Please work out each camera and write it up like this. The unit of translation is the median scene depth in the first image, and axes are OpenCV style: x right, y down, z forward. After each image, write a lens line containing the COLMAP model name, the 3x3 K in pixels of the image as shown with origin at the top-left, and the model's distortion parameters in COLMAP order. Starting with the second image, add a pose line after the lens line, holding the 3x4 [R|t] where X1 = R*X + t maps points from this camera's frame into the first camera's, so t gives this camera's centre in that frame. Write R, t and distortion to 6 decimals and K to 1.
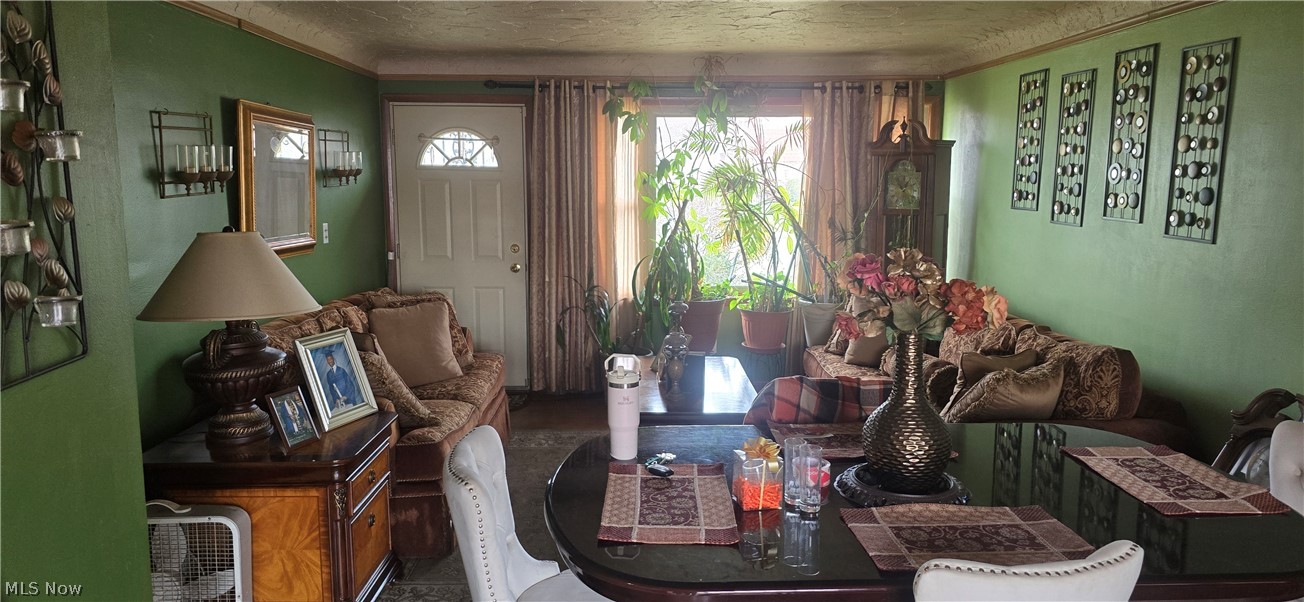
lens RADIAL K [[866.1, 0, 654.7], [0, 866.1, 287.1], [0, 0, 1]] dist [0.131946, -0.178812]
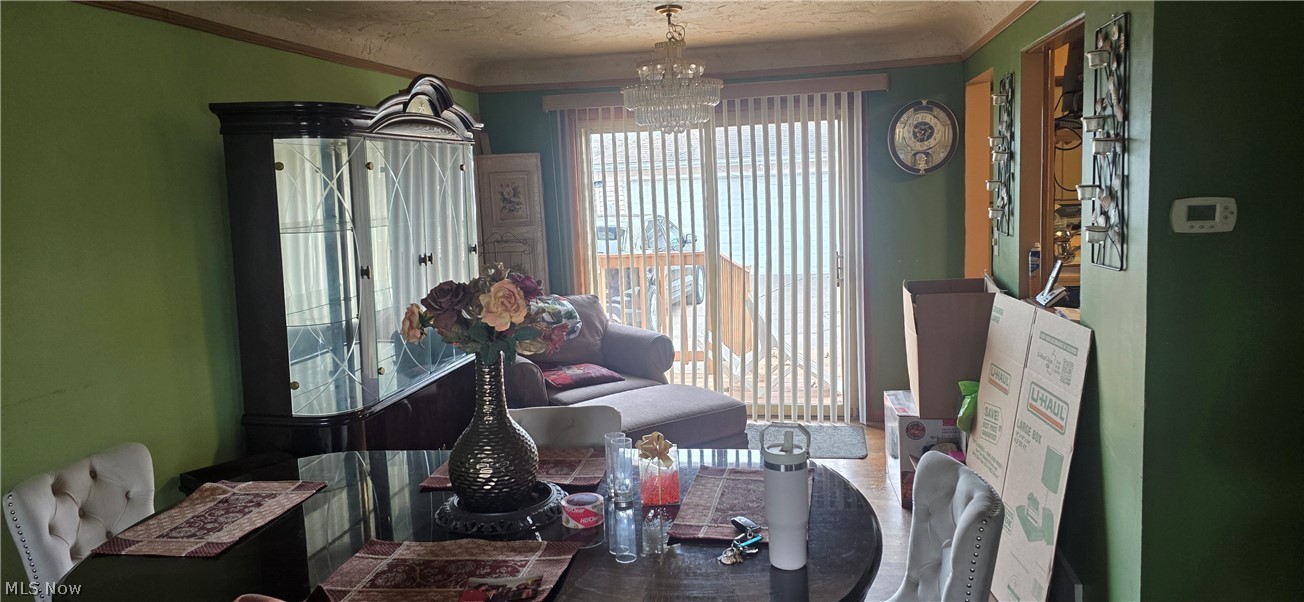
lens RADIAL K [[866.1, 0, 654.7], [0, 866.1, 287.1], [0, 0, 1]] dist [0.131946, -0.178812]
pose [[-0.975917, 0.008584, 0.217973, -0.094297], [0.063730, 0.966851, 0.247262, -0.224077], [-0.208624, 0.255199, -0.944113, 1.676195]]
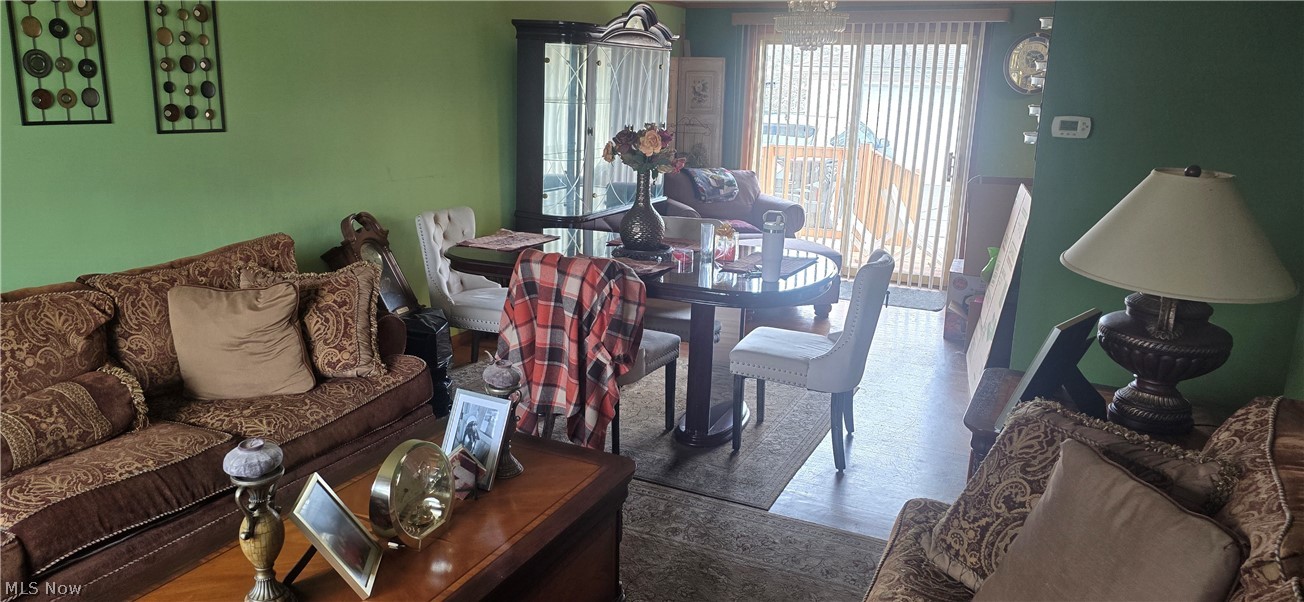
lens RADIAL K [[866.1, 0, 654.7], [0, 866.1, 287.1], [0, 0, 1]] dist [0.131946, -0.178812]
pose [[-0.887629, -0.134379, 0.440520, -0.543162], [0.027917, 0.939030, 0.342700, -0.319999], [-0.459713, 0.316488, -0.829759, 2.380919]]
